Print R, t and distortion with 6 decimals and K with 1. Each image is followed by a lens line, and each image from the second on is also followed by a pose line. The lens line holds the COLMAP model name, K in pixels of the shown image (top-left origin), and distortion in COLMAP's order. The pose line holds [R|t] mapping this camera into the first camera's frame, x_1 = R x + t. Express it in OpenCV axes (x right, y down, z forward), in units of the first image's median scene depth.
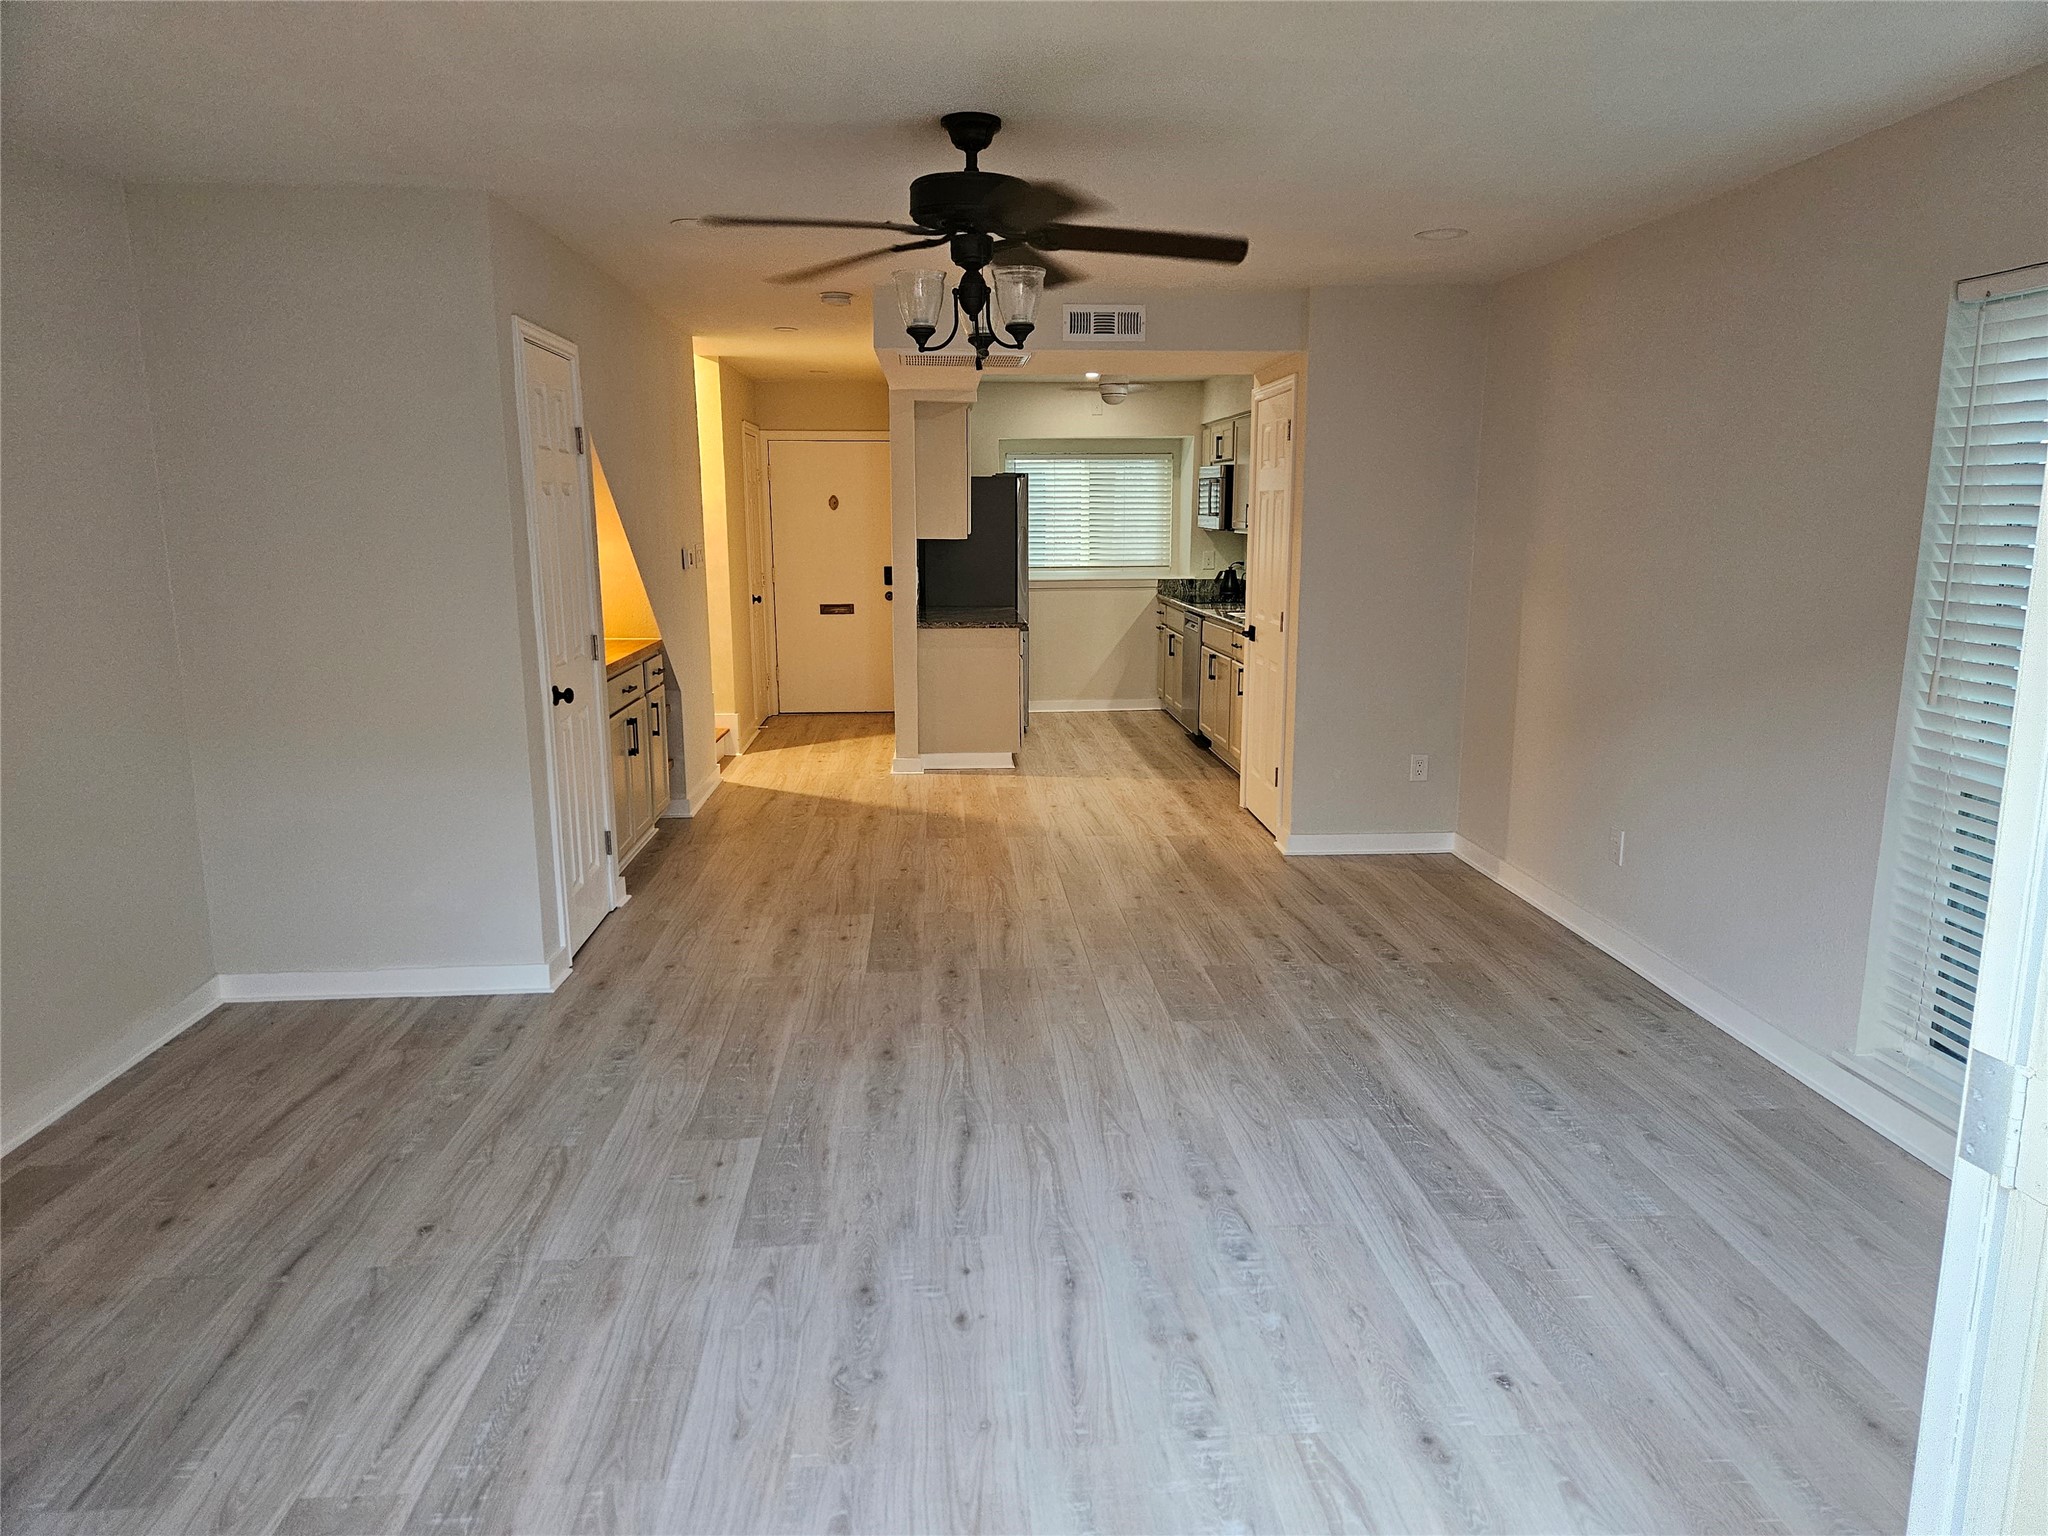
lens RADIAL K [[1354.2, 0, 1039.6], [0, 1354.2, 775.6], [0, 0, 1]] dist [0.105620, -0.115876]
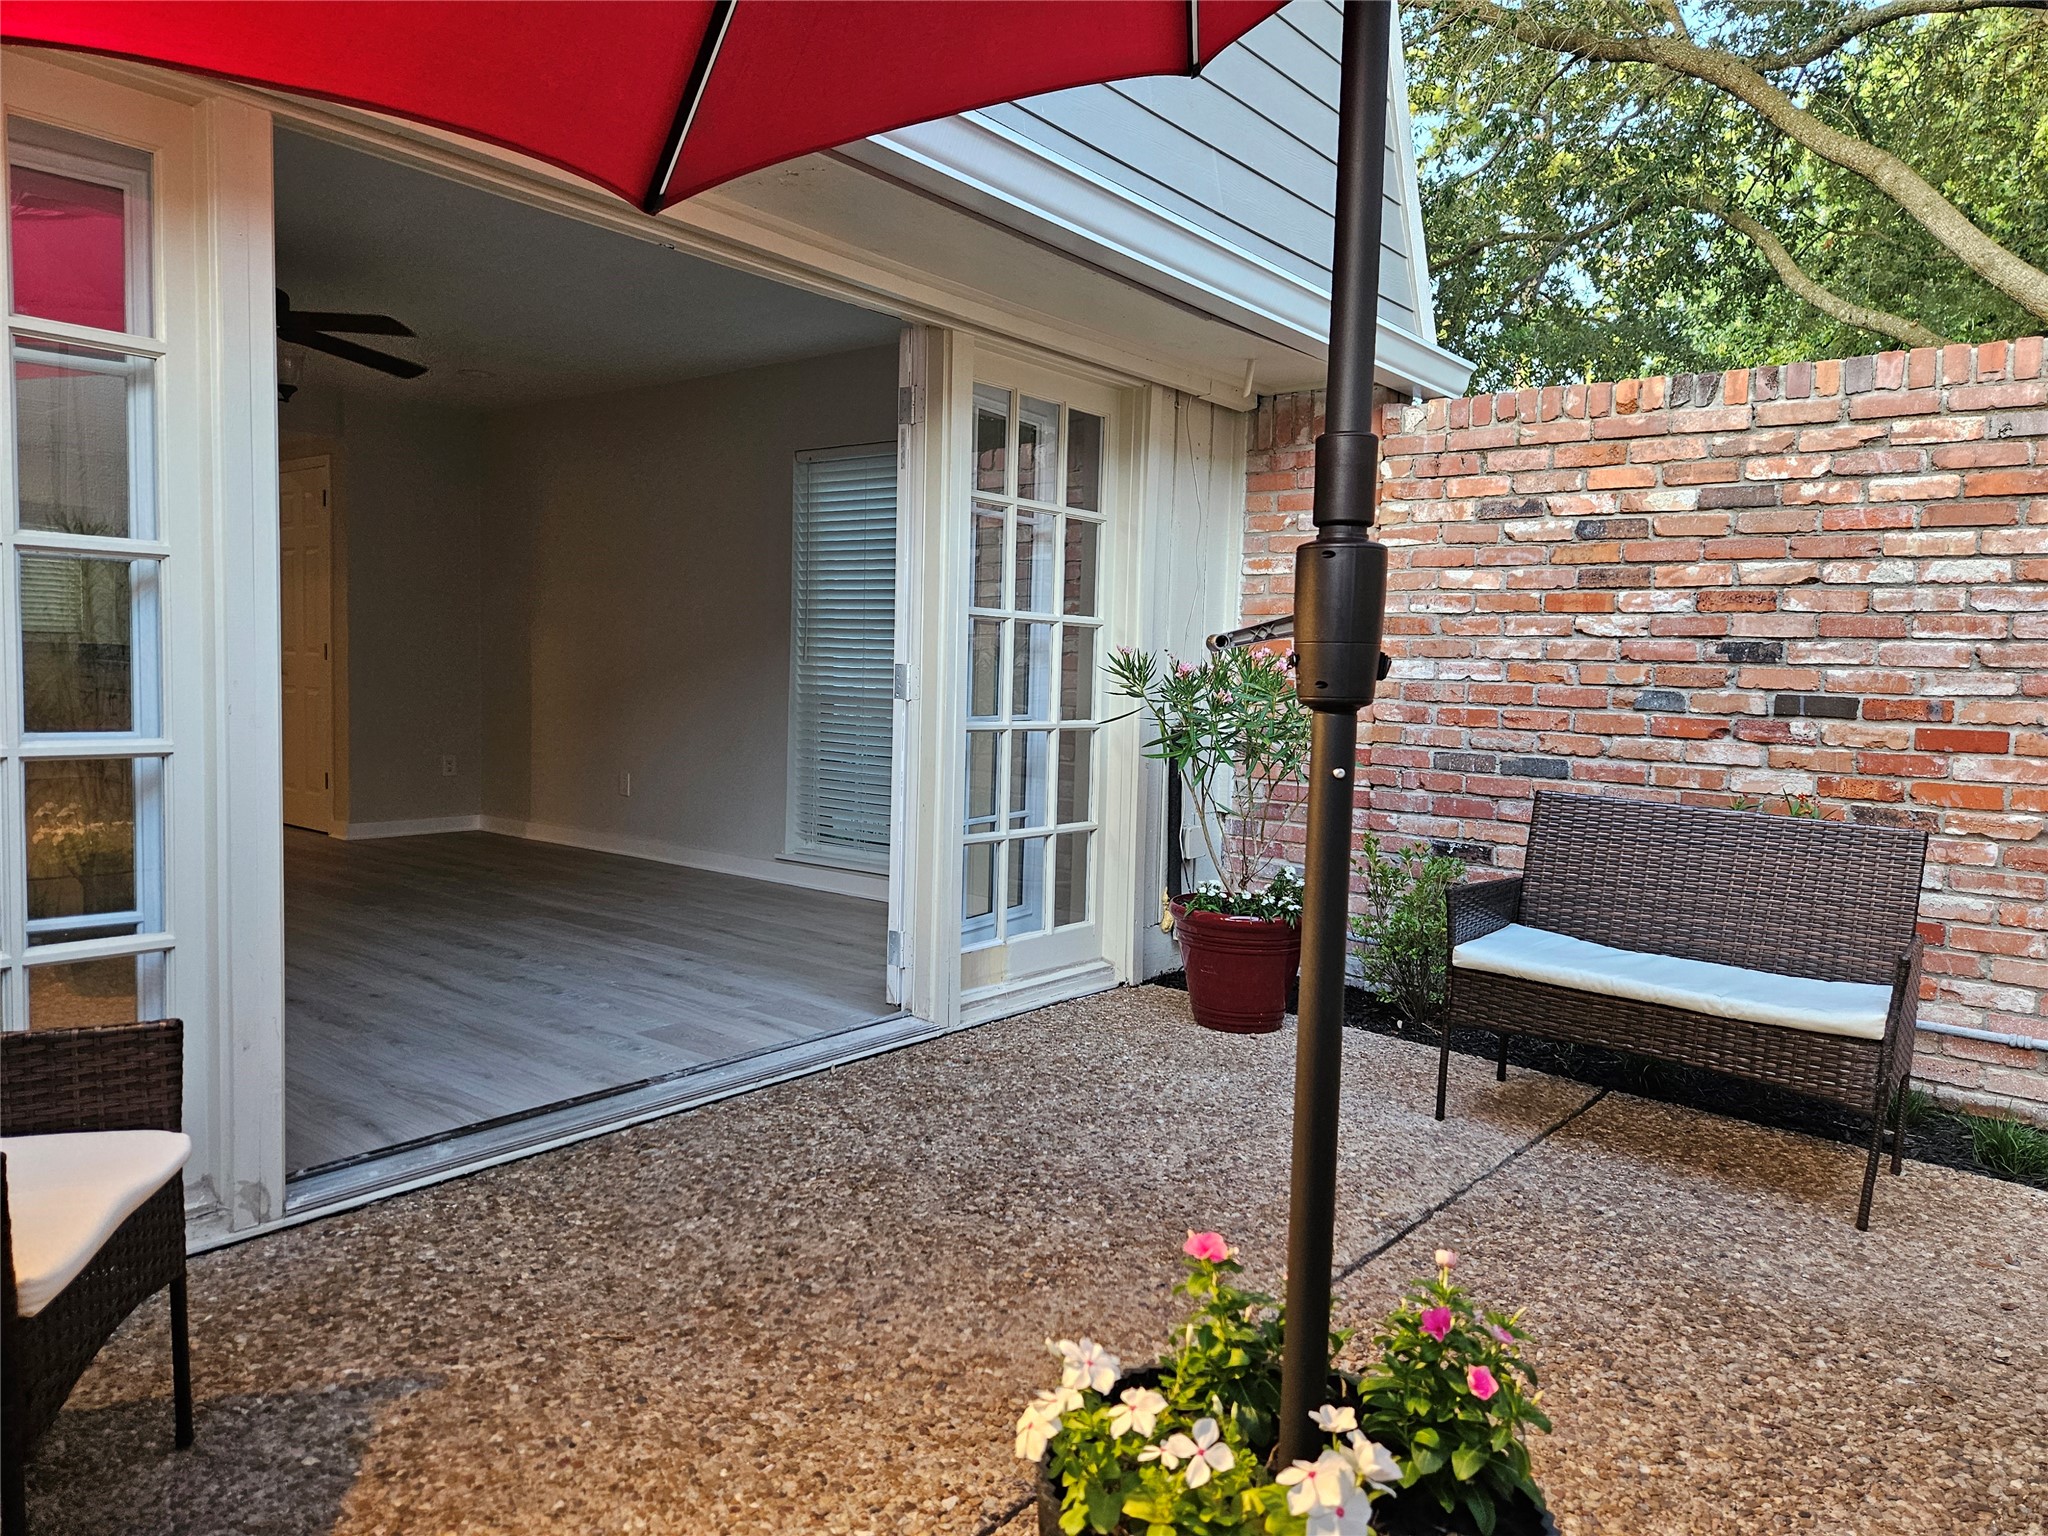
lens RADIAL K [[1343.9, 0, 1030.2], [0, 1343.9, 749.7], [0, 0, 1]] dist [0.104443, -0.112554]
pose [[0.683368, -0.026087, 0.729608, -0.396261], [0.111153, 0.991429, -0.068660, 0.177087], [-0.721564, 0.128017, 0.680410, -0.380509]]
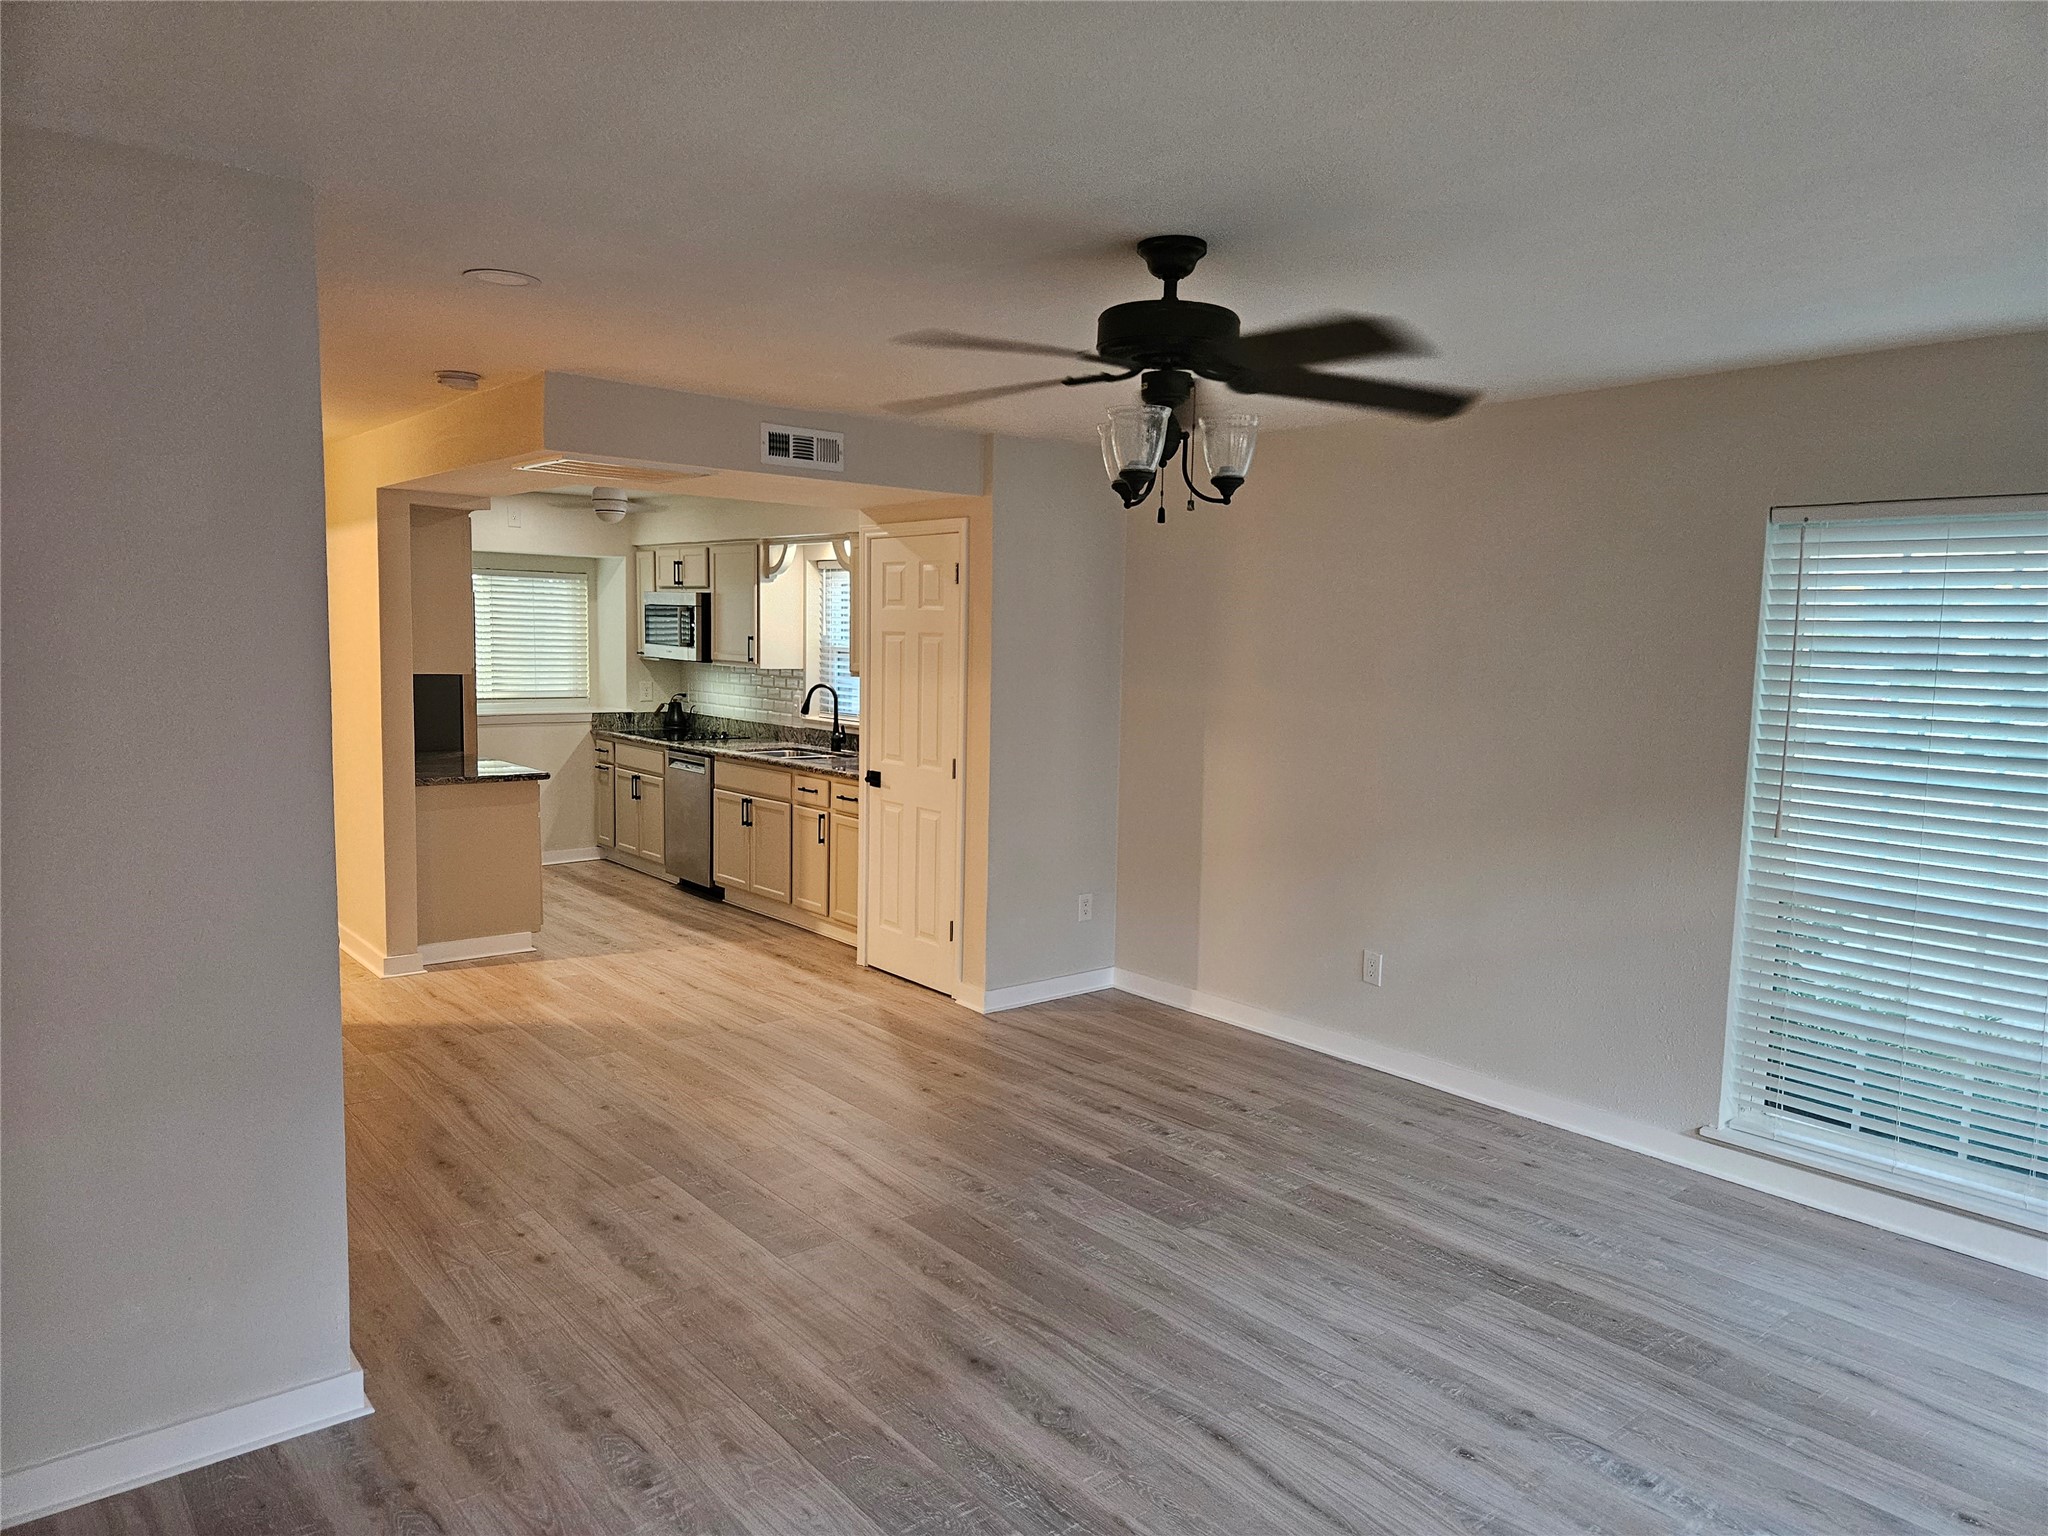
lens RADIAL K [[1354.2, 0, 1039.6], [0, 1354.2, 775.6], [0, 0, 1]] dist [0.105620, -0.115876]
pose [[0.815113, -0.041614, 0.577806, -0.448757], [0.088601, 0.994637, -0.053355, -0.072145], [-0.572487, 0.094685, 0.814428, 0.262916]]
